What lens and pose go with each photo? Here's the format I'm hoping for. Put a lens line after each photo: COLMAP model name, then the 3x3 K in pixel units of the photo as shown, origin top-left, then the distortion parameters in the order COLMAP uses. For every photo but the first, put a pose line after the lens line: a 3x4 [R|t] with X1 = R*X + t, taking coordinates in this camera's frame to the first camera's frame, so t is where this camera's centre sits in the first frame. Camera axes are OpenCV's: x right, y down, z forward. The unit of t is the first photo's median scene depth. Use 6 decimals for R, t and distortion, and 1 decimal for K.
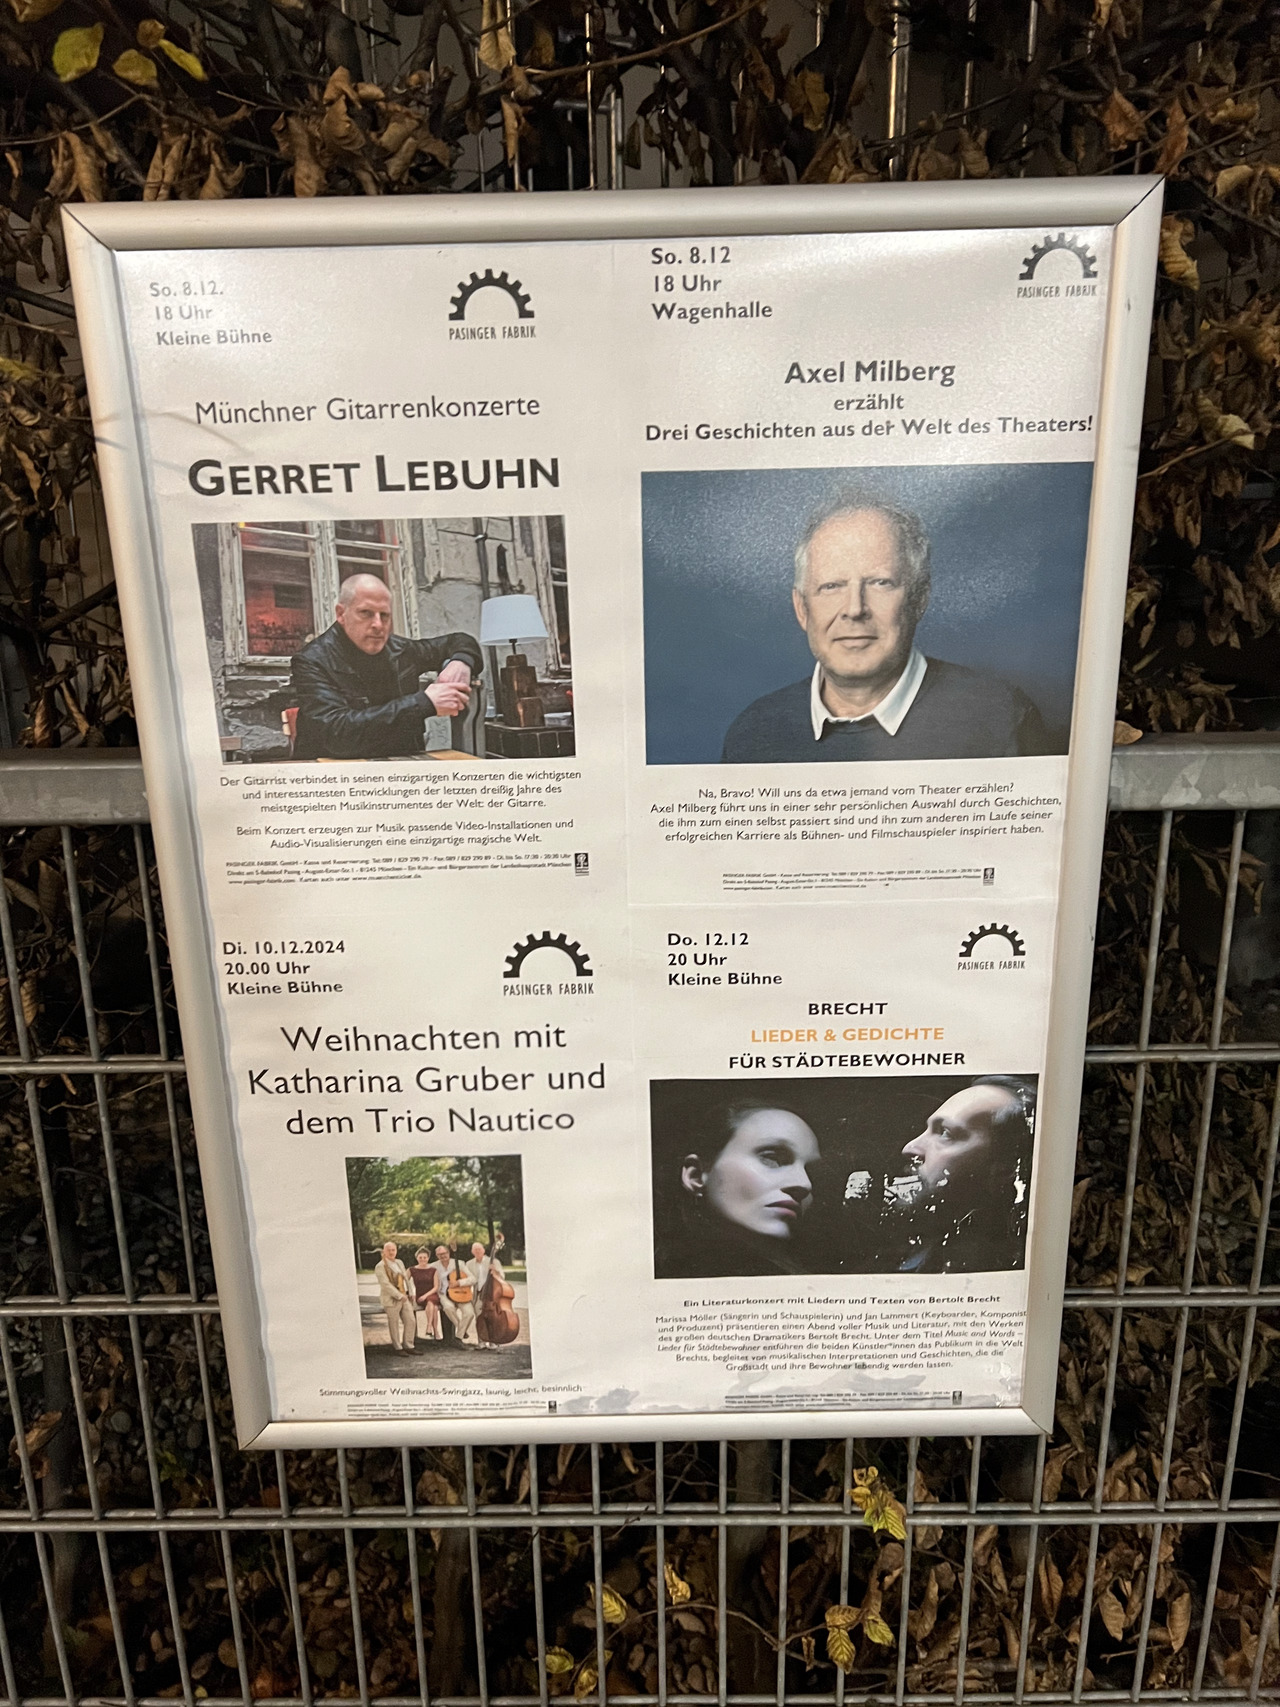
lens RADIAL K [[1301.6, 0, 636.0], [0, 1301.6, 850.7], [0, 0, 1]] dist [-0.015724, 0.011323]
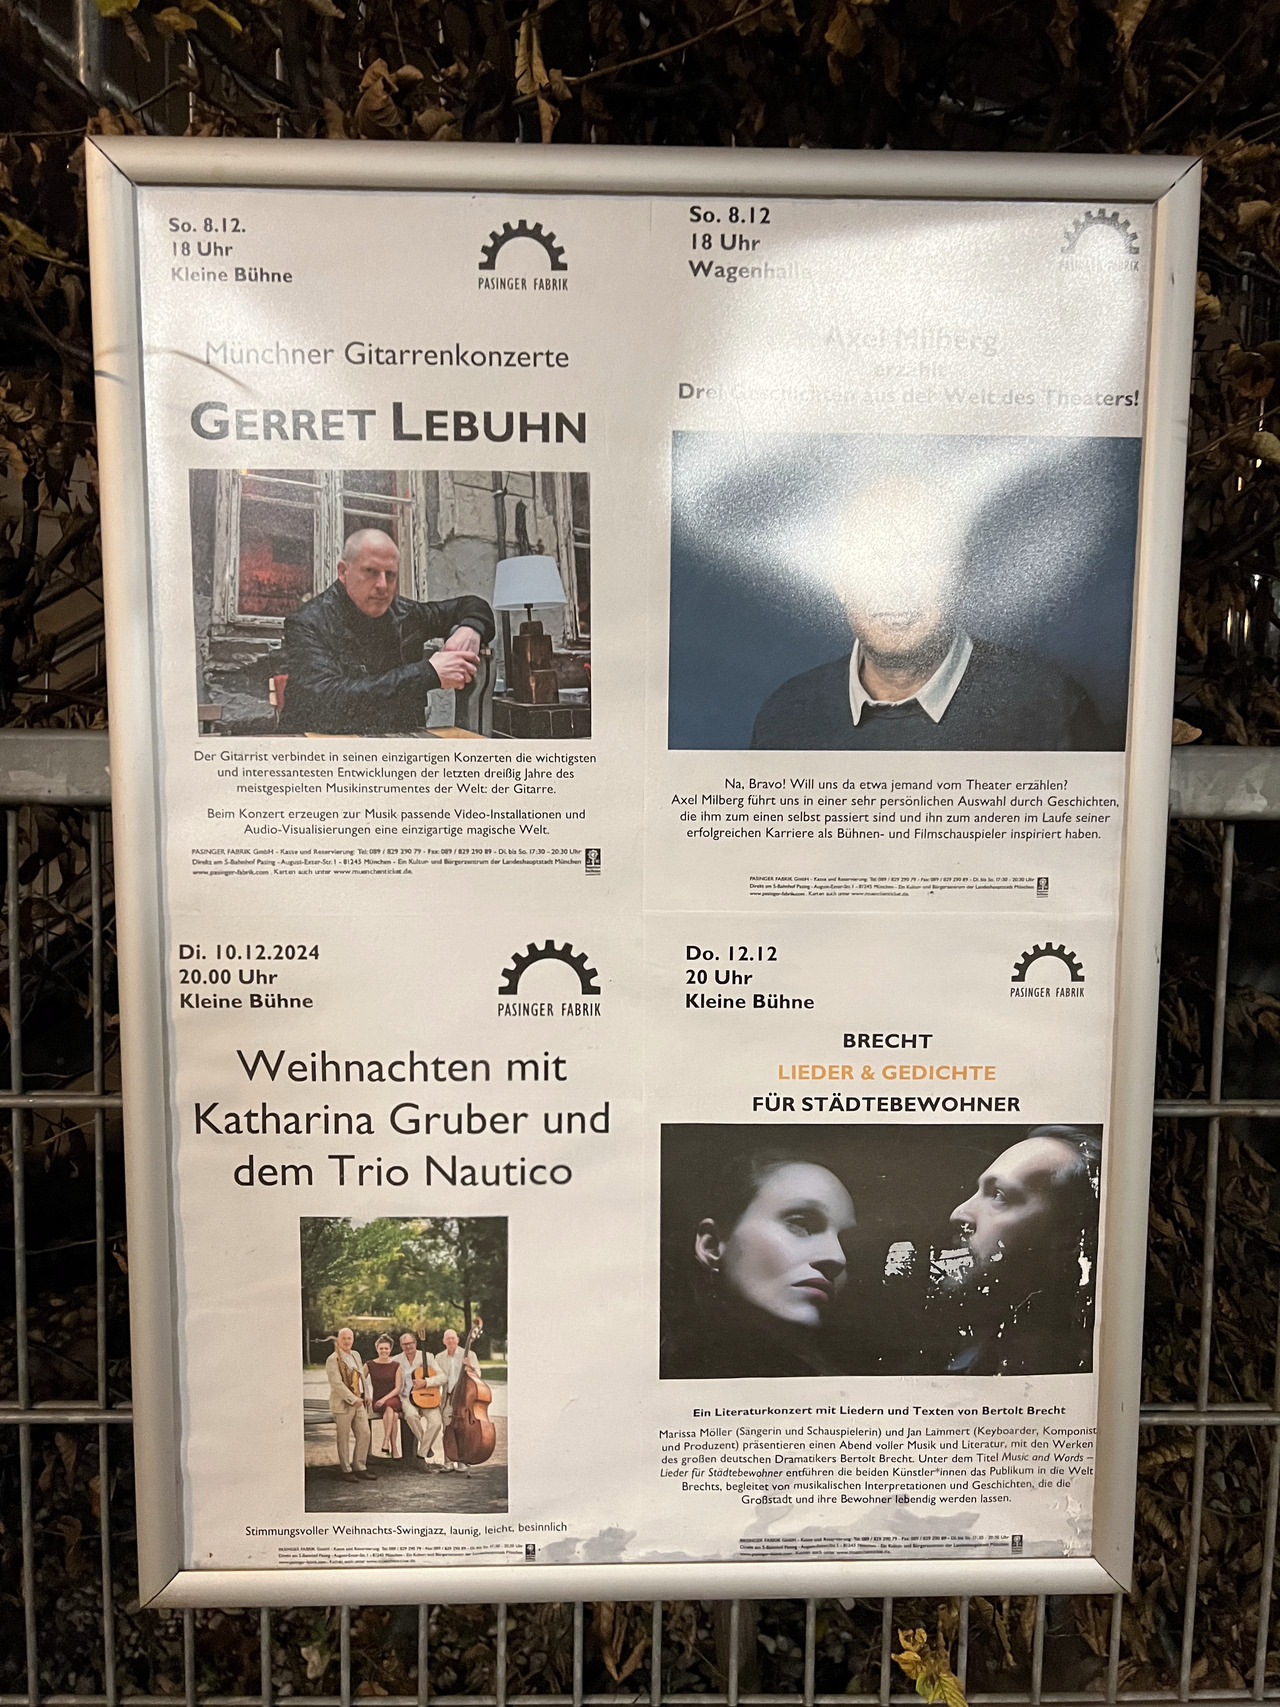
lens RADIAL K [[1301.6, 0, 644.4], [0, 1301.6, 855.5], [0, 0, 1]] dist [-0.015724, 0.011323]
pose [[0.999054, 0.026830, 0.034214, -0.036362], [-0.019359, 0.979088, -0.202512, 0.183160], [-0.038932, 0.201658, 0.978682, 0.118492]]
